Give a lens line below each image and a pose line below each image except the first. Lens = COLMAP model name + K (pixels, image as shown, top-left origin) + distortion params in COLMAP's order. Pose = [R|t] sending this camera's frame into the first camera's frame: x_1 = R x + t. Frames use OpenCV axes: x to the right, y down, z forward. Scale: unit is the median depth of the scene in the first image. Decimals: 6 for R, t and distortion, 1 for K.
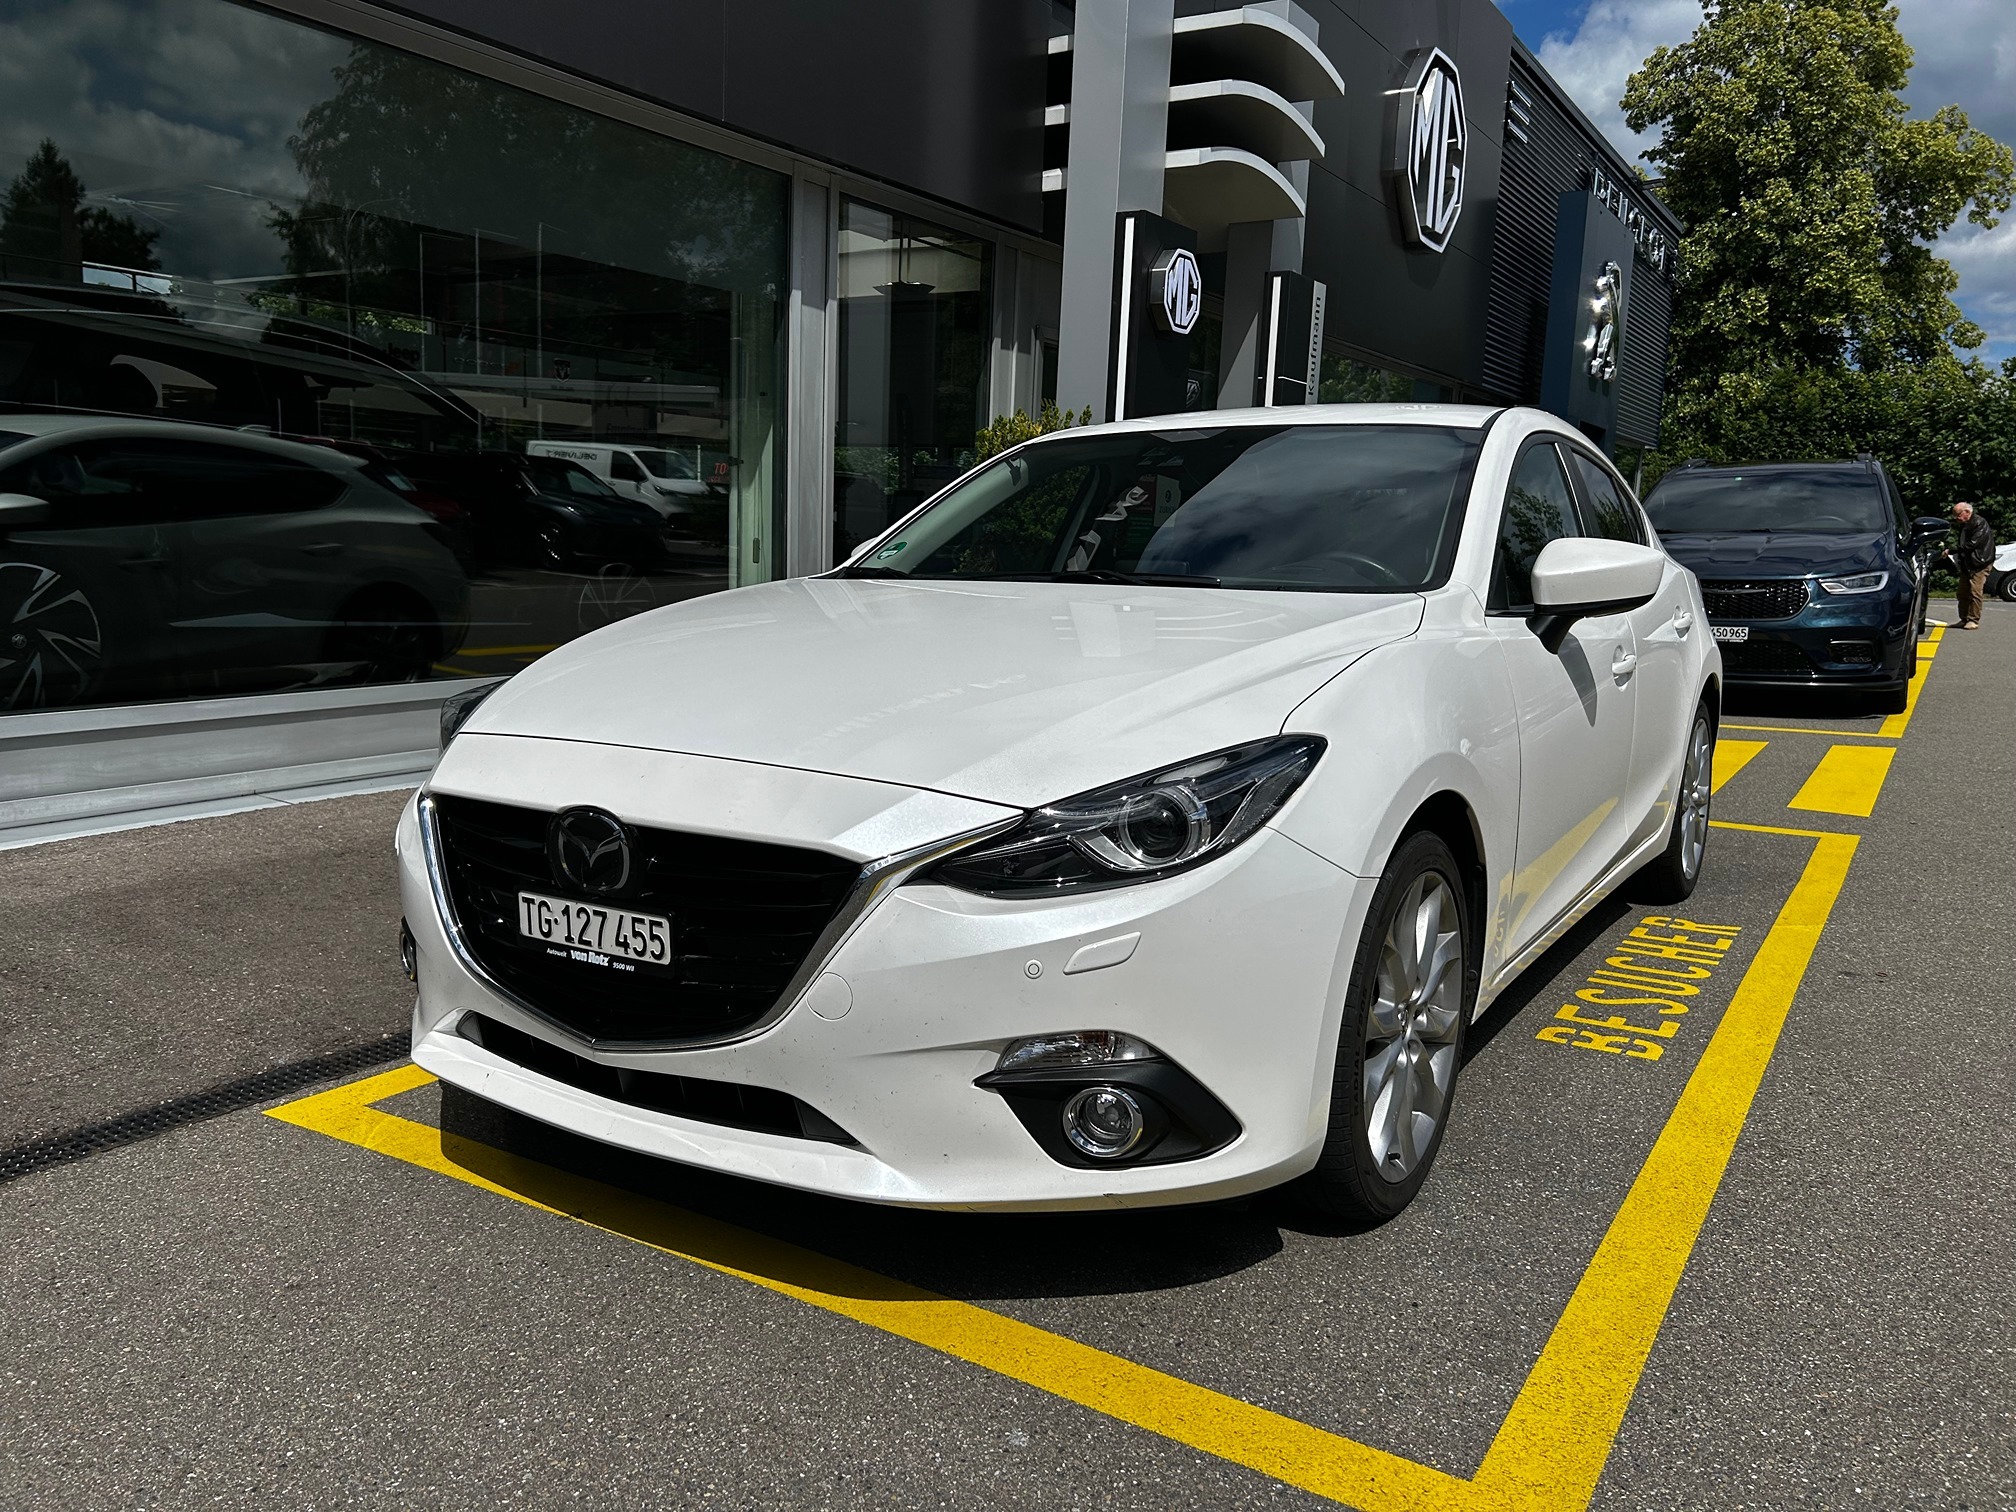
lens RADIAL K [[1501.7, 0, 1008.0], [0, 1501.7, 756.0], [0, 0, 1]] dist [0.005018, -0.008728]
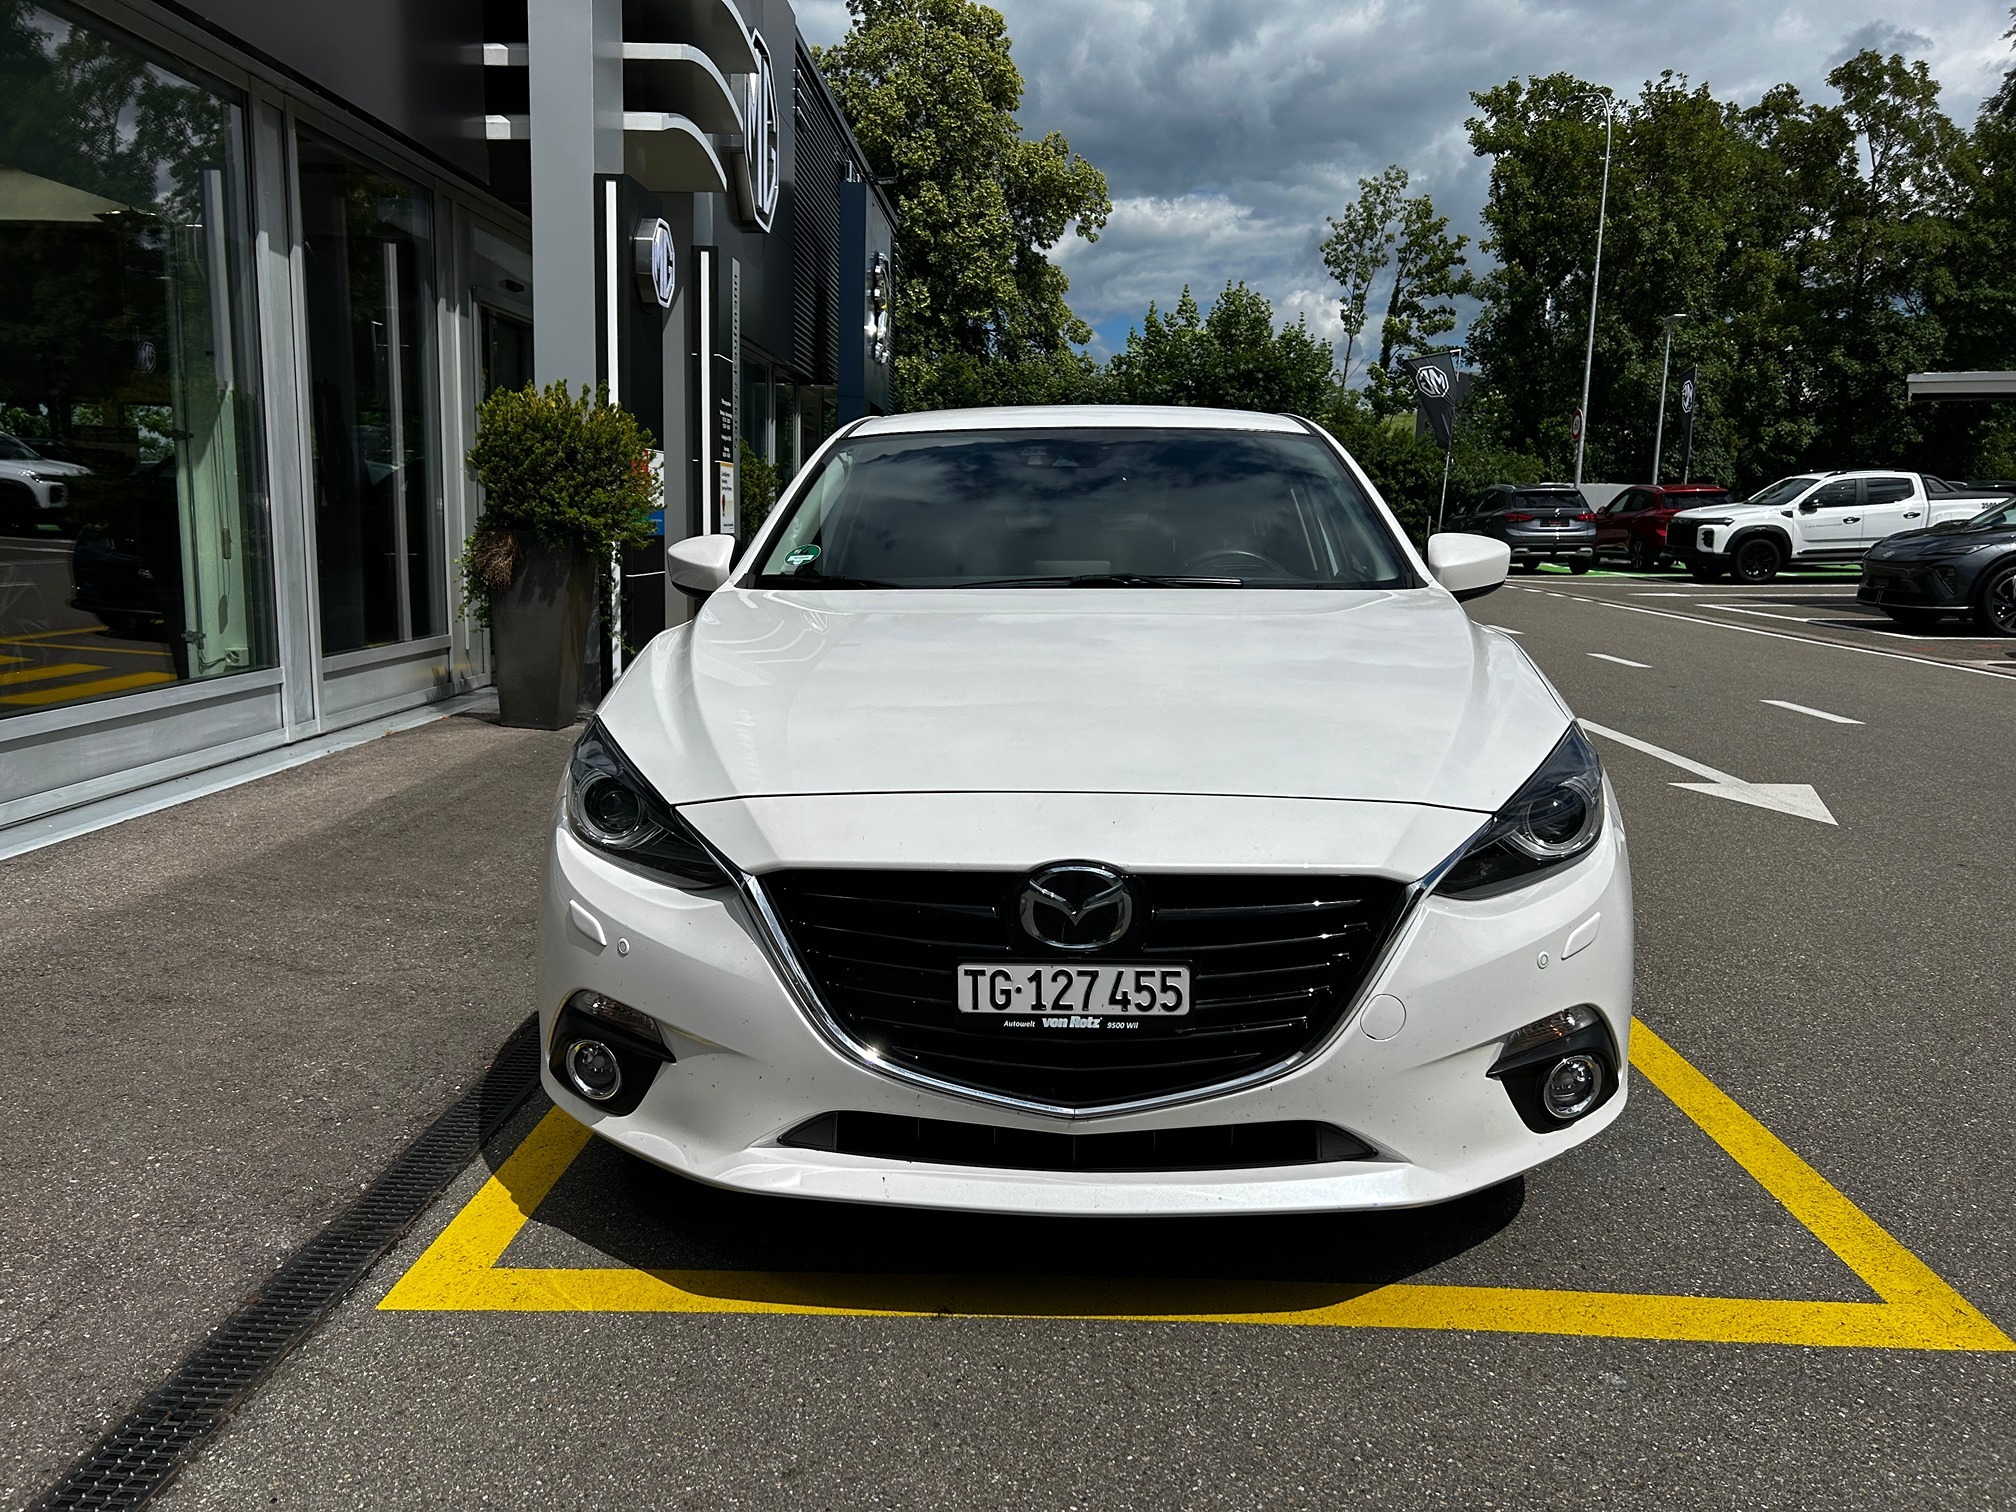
lens RADIAL K [[1469.1, 0, 968.8], [0, 1469.1, 795.4], [0, 0, 1]] dist [0.034955, -0.049466]
pose [[0.873253, -0.100357, 0.476821, -0.461831], [0.076455, 0.994660, 0.069327, -0.044477], [-0.481232, -0.024085, 0.876262, 0.148207]]
